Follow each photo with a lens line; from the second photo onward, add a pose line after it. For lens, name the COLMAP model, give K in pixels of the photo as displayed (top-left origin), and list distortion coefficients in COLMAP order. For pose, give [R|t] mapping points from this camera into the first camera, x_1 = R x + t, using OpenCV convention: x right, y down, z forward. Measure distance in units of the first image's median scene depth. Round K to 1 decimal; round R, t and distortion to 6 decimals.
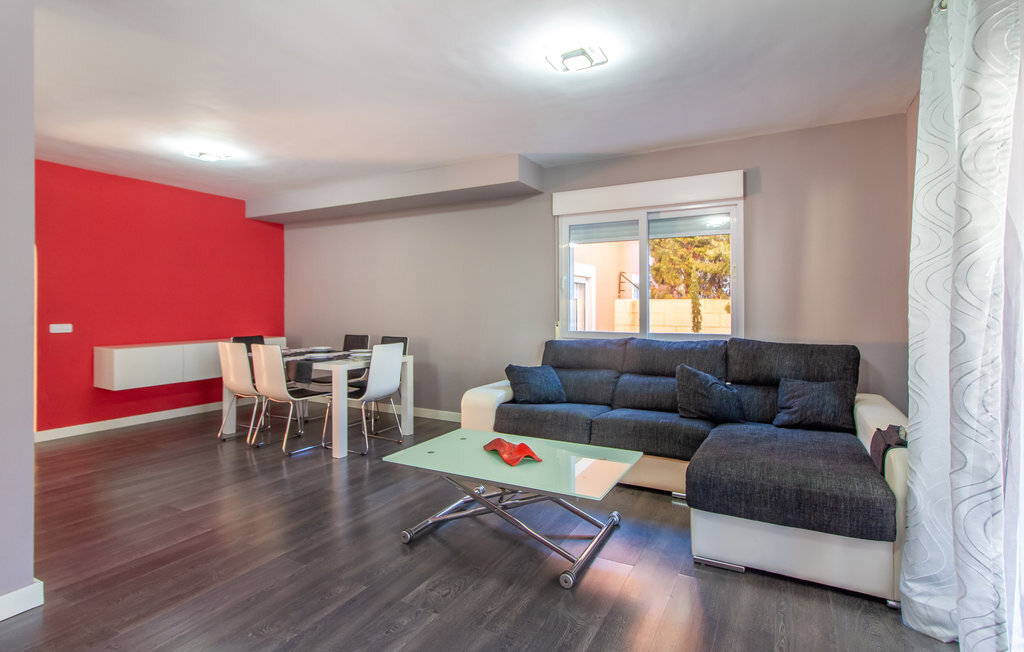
lens RADIAL K [[473.1, 0, 502.6], [0, 473.1, 323.4], [0, 0, 1]] dist [0.001546, 0.000314]
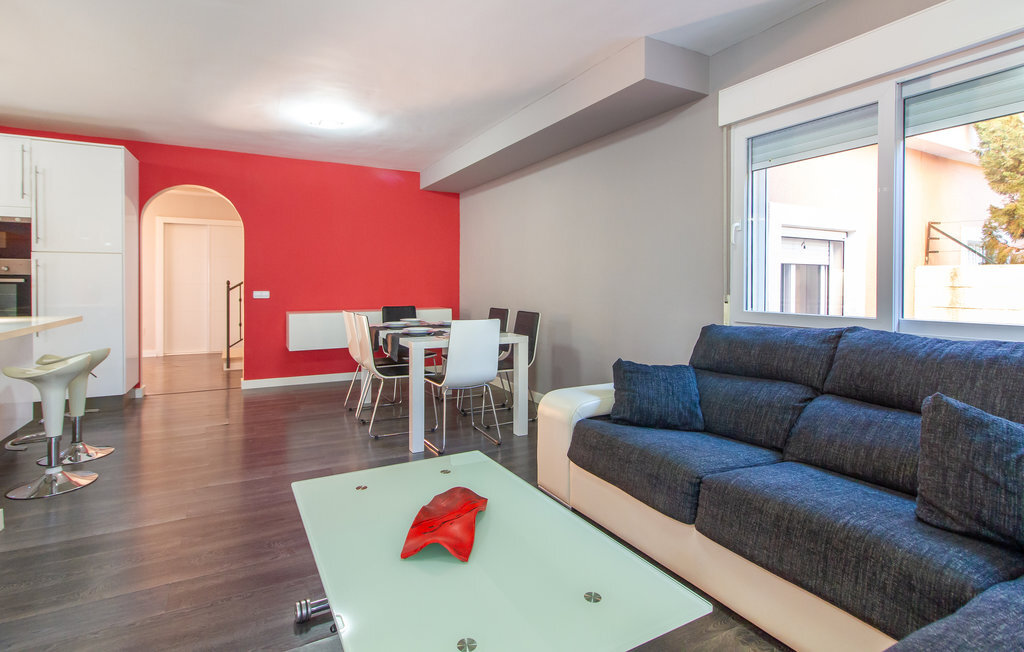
lens RADIAL K [[486.2, 0, 486.4], [0, 486.2, 298.0], [0, 0, 1]] dist [-0.000601, 0.001033]
pose [[0.847572, 0.018667, -0.530353, 0.203880], [-0.020490, 0.999787, 0.002444, 0.004603], [0.530285, 0.008795, 0.847774, 0.311008]]
